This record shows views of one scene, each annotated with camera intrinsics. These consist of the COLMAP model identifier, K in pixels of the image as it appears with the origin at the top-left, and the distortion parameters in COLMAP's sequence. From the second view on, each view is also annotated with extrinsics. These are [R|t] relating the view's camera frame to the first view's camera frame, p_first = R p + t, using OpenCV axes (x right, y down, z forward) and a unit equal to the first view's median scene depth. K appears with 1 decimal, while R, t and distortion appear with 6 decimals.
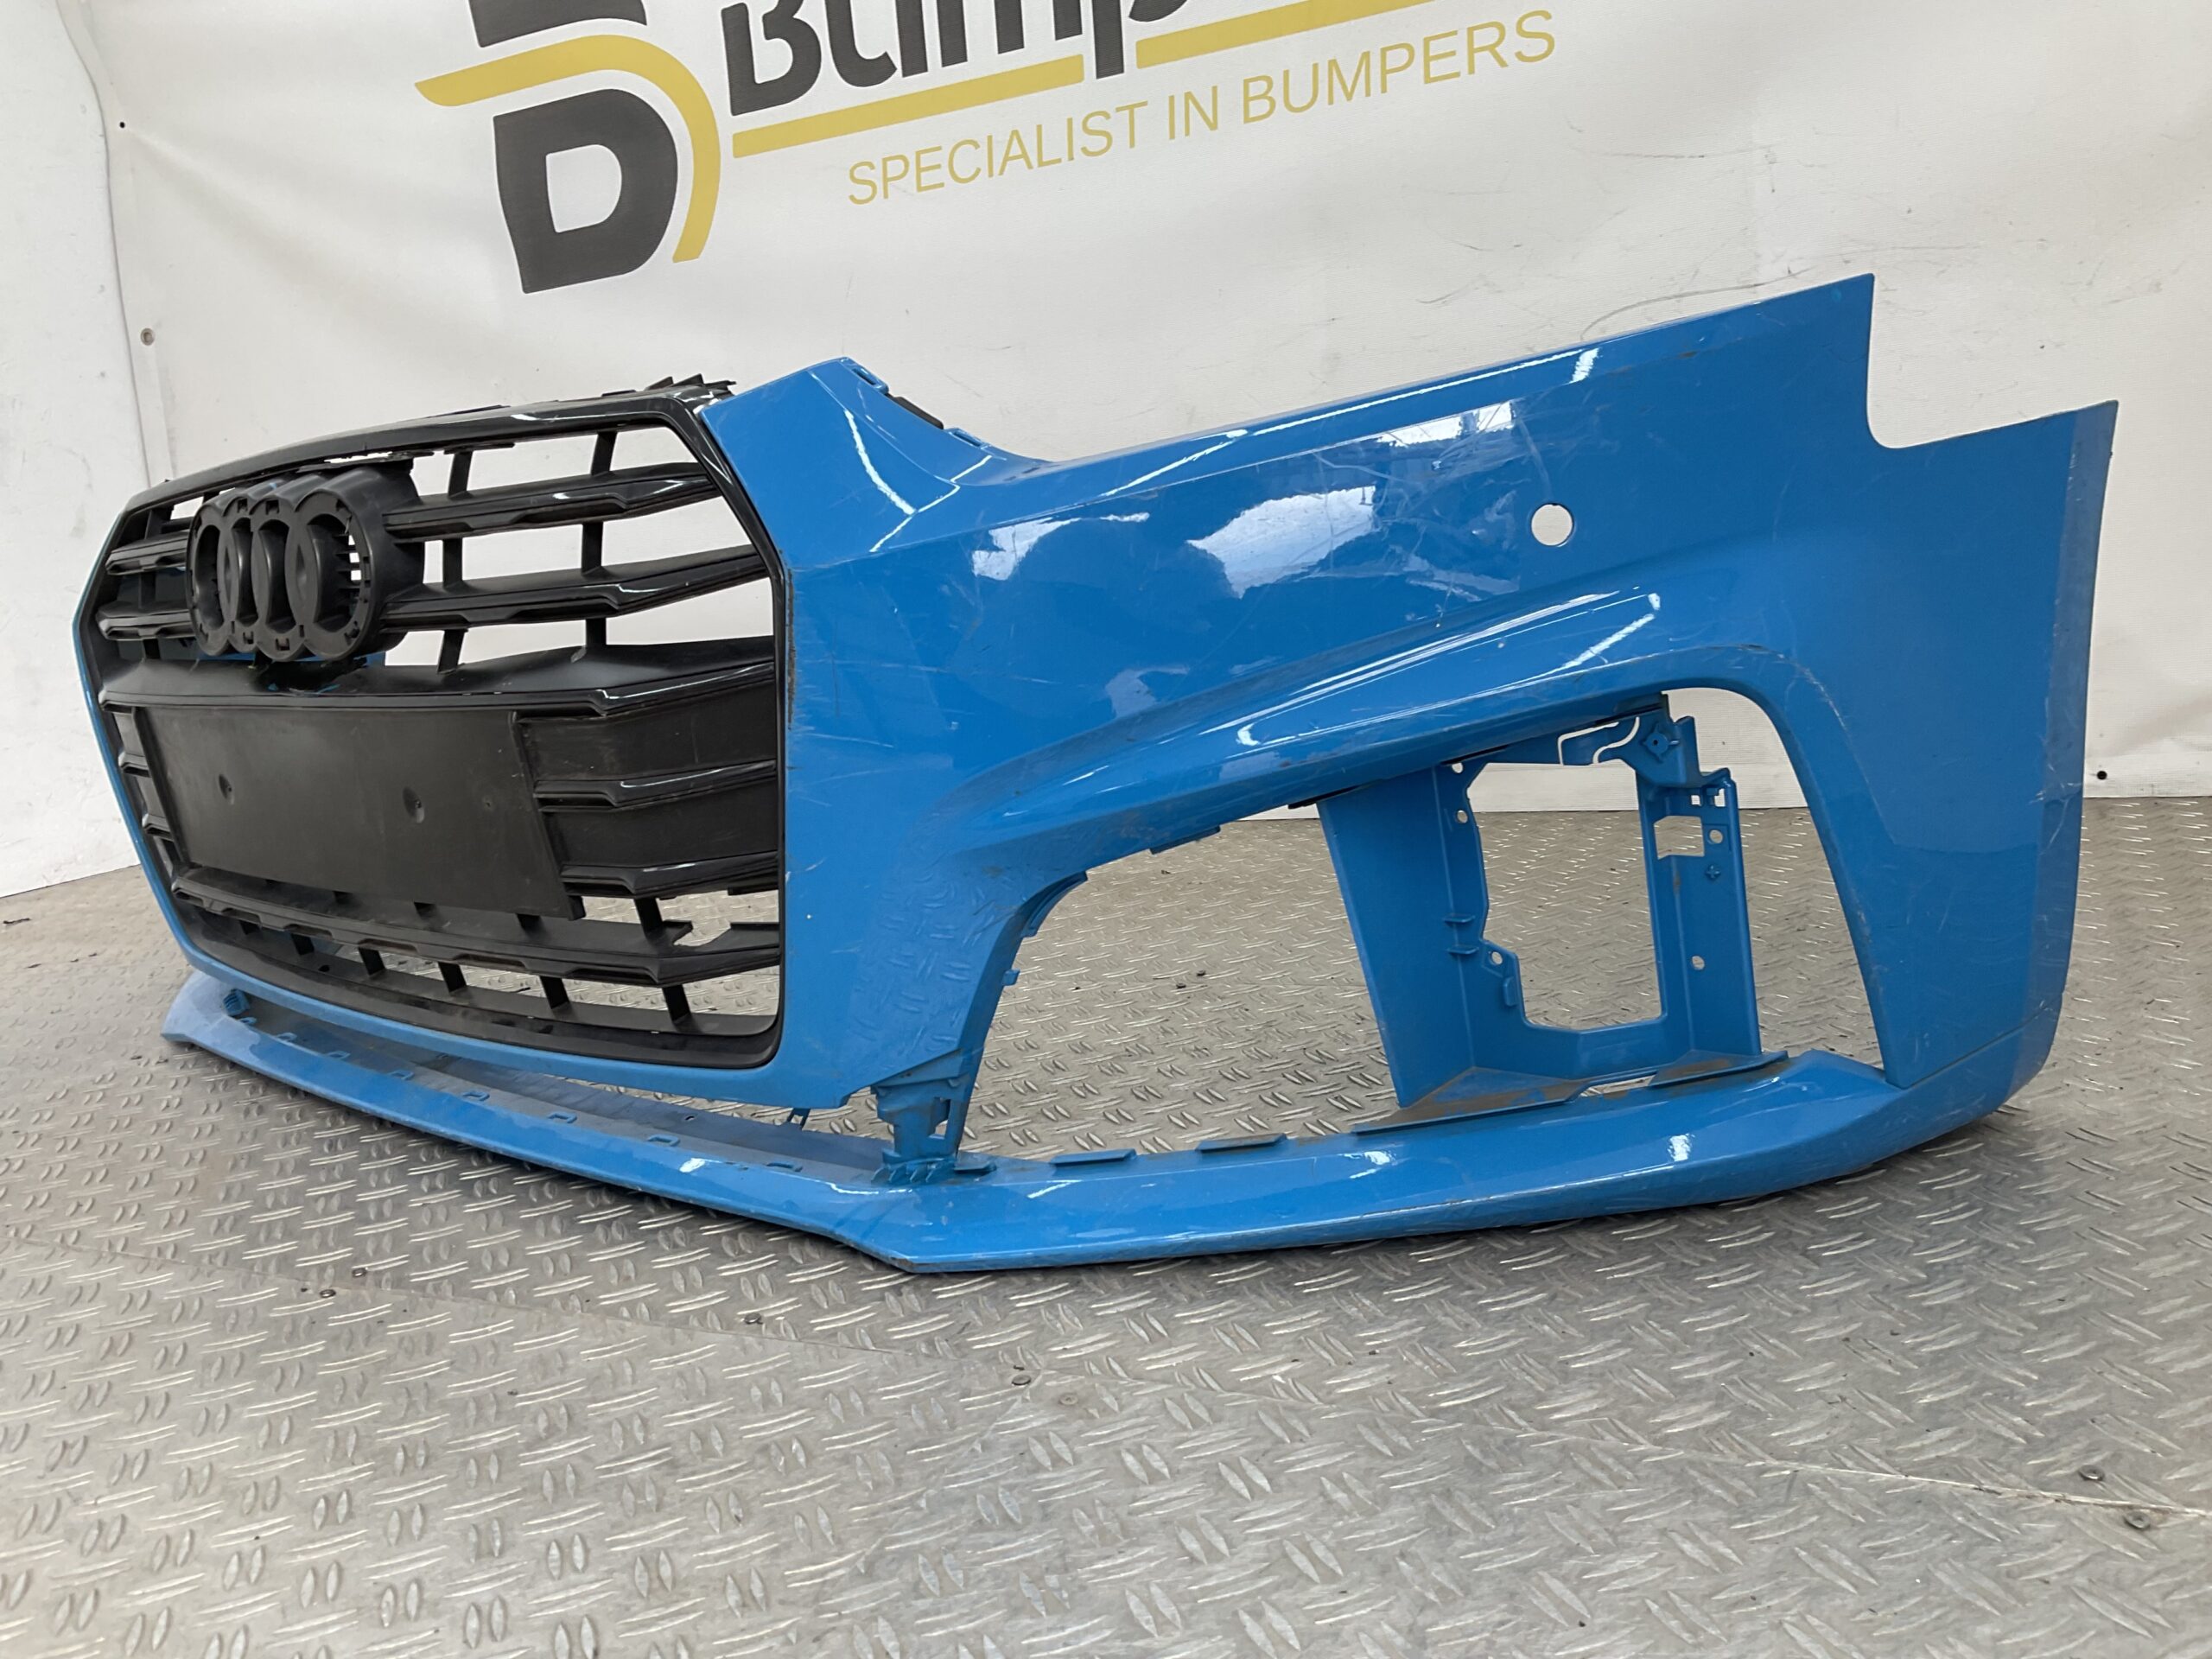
lens RADIAL K [[1811.7, 0, 1064.2], [0, 1811.7, 851.5], [0, 0, 1]] dist [0.064047, -0.138396]
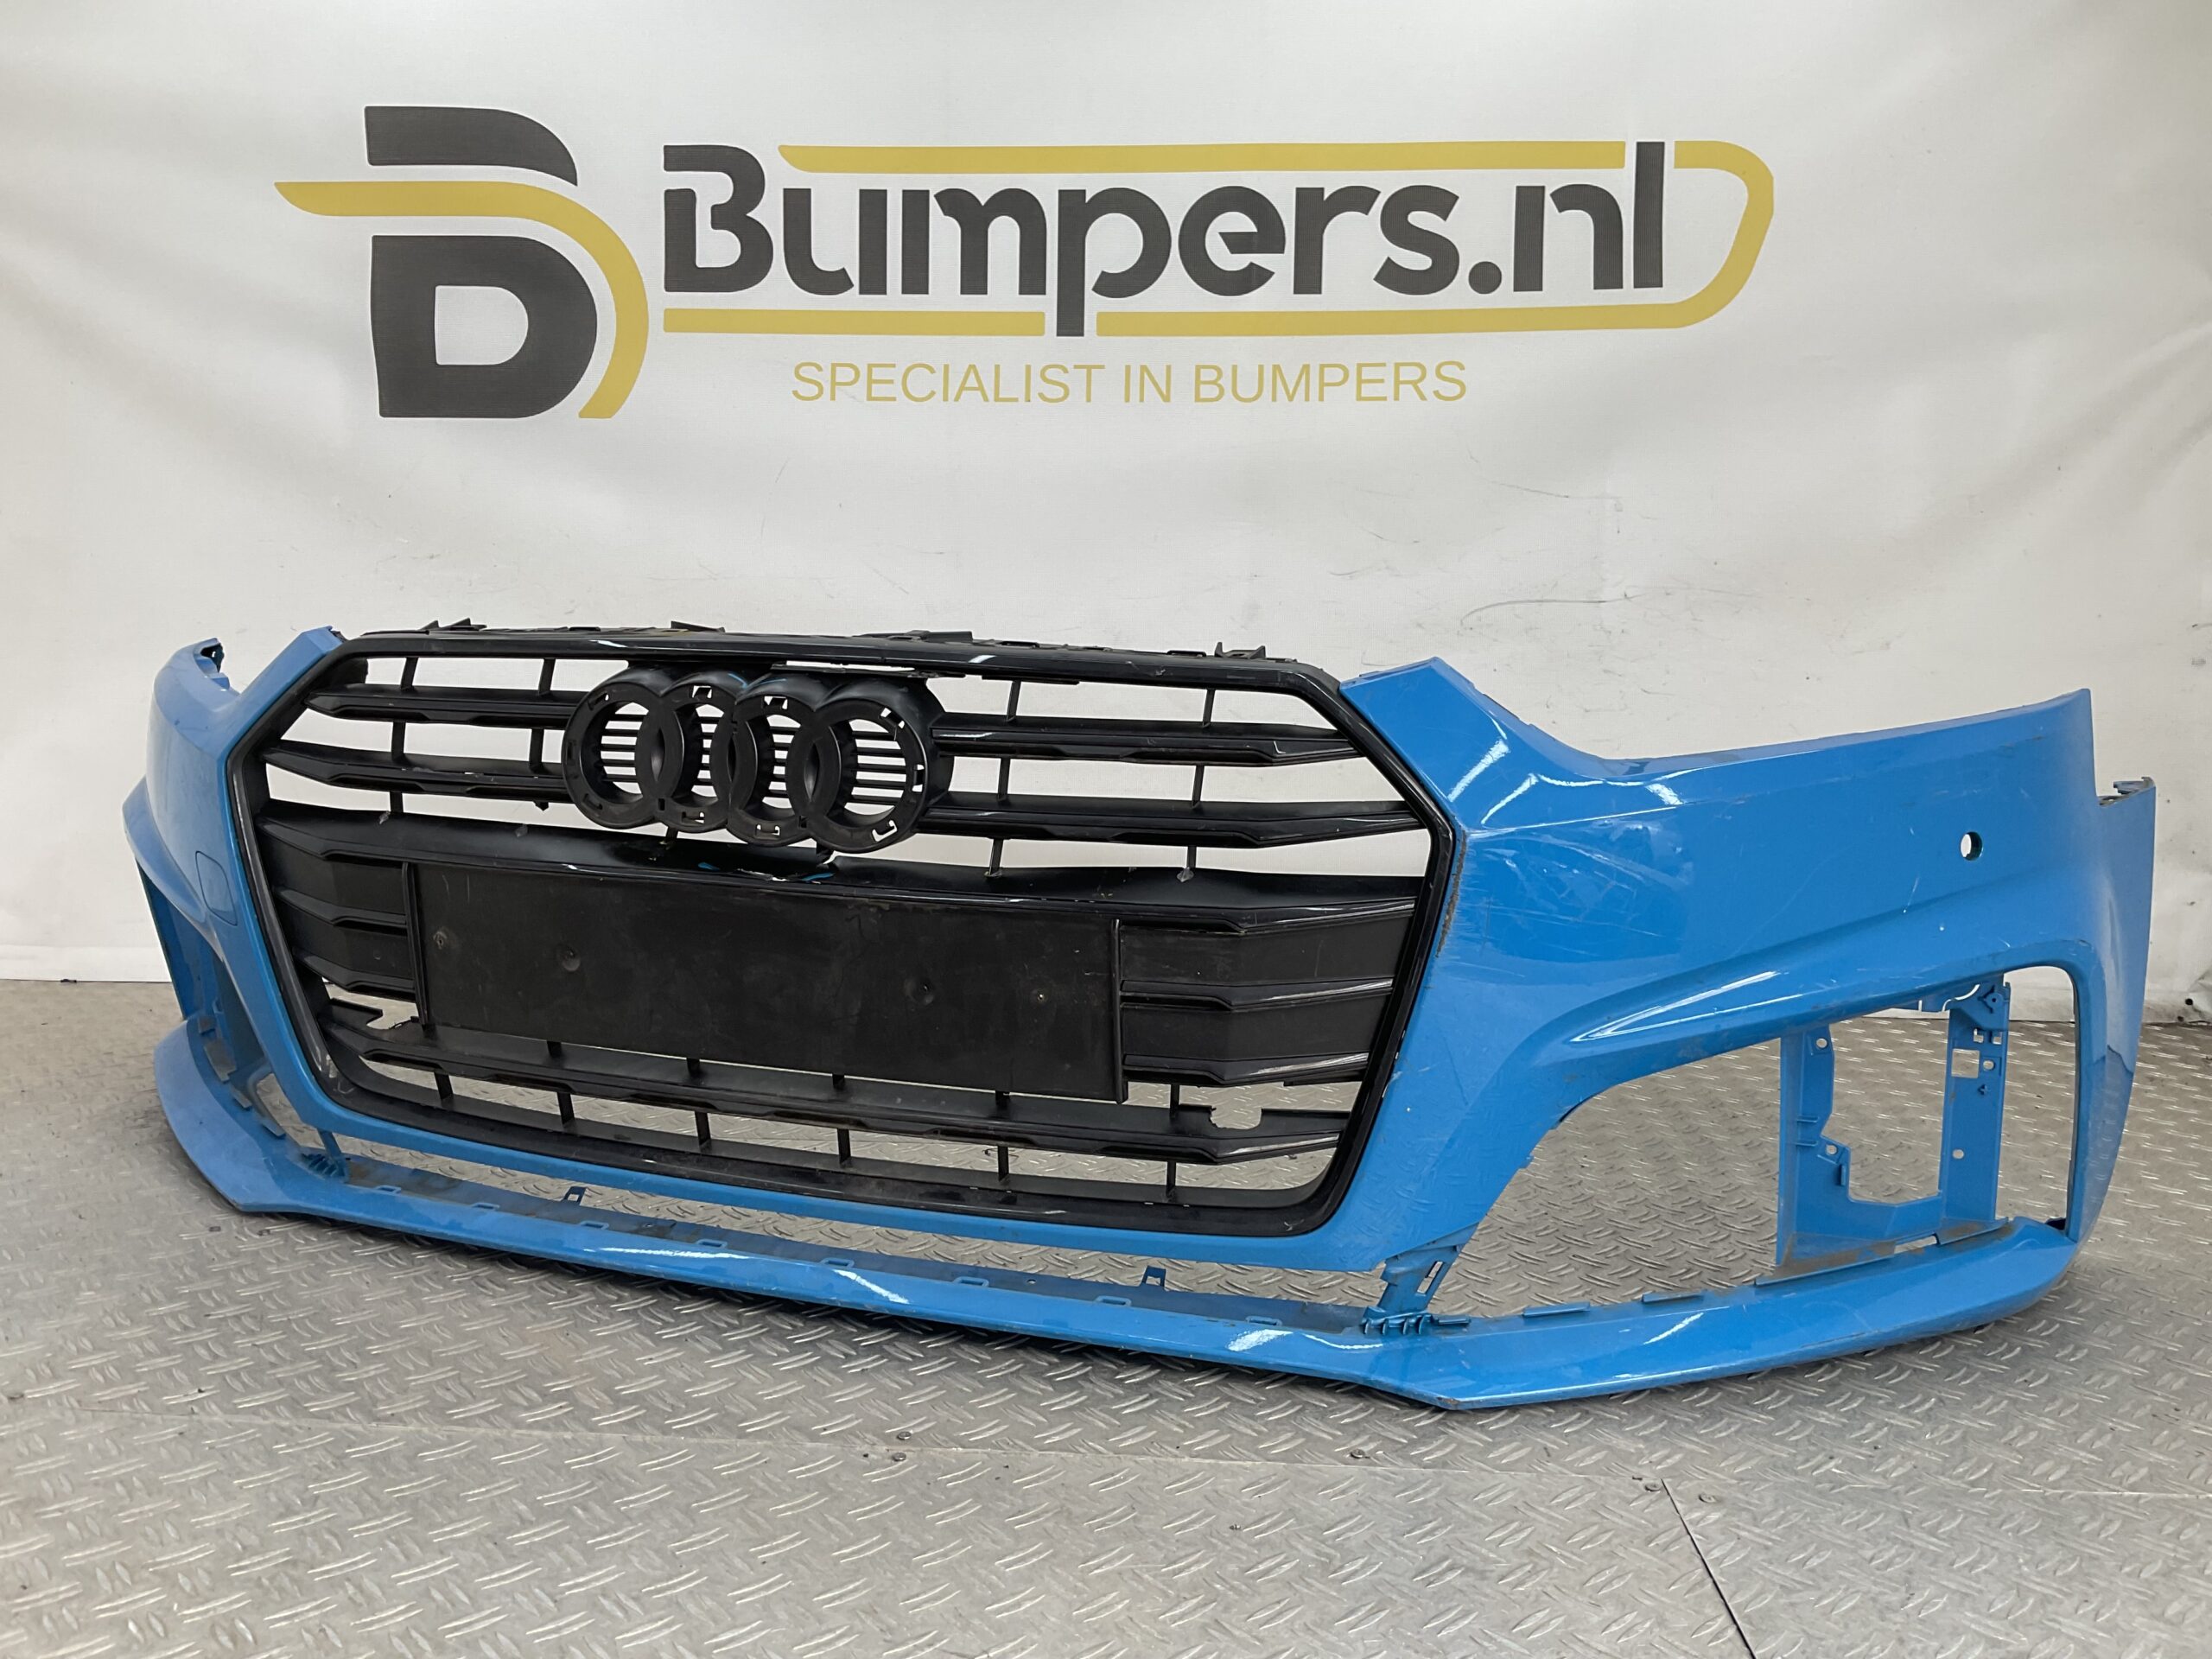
lens RADIAL K [[1811.7, 0, 1155.2], [0, 1811.7, 840.0], [0, 0, 1]] dist [0.064047, -0.138396]
pose [[0.919037, 0.075601, 0.386853, -0.339171], [-0.038886, 0.994036, -0.101880, -0.005102], [-0.392248, 0.078589, 0.916496, -0.021950]]
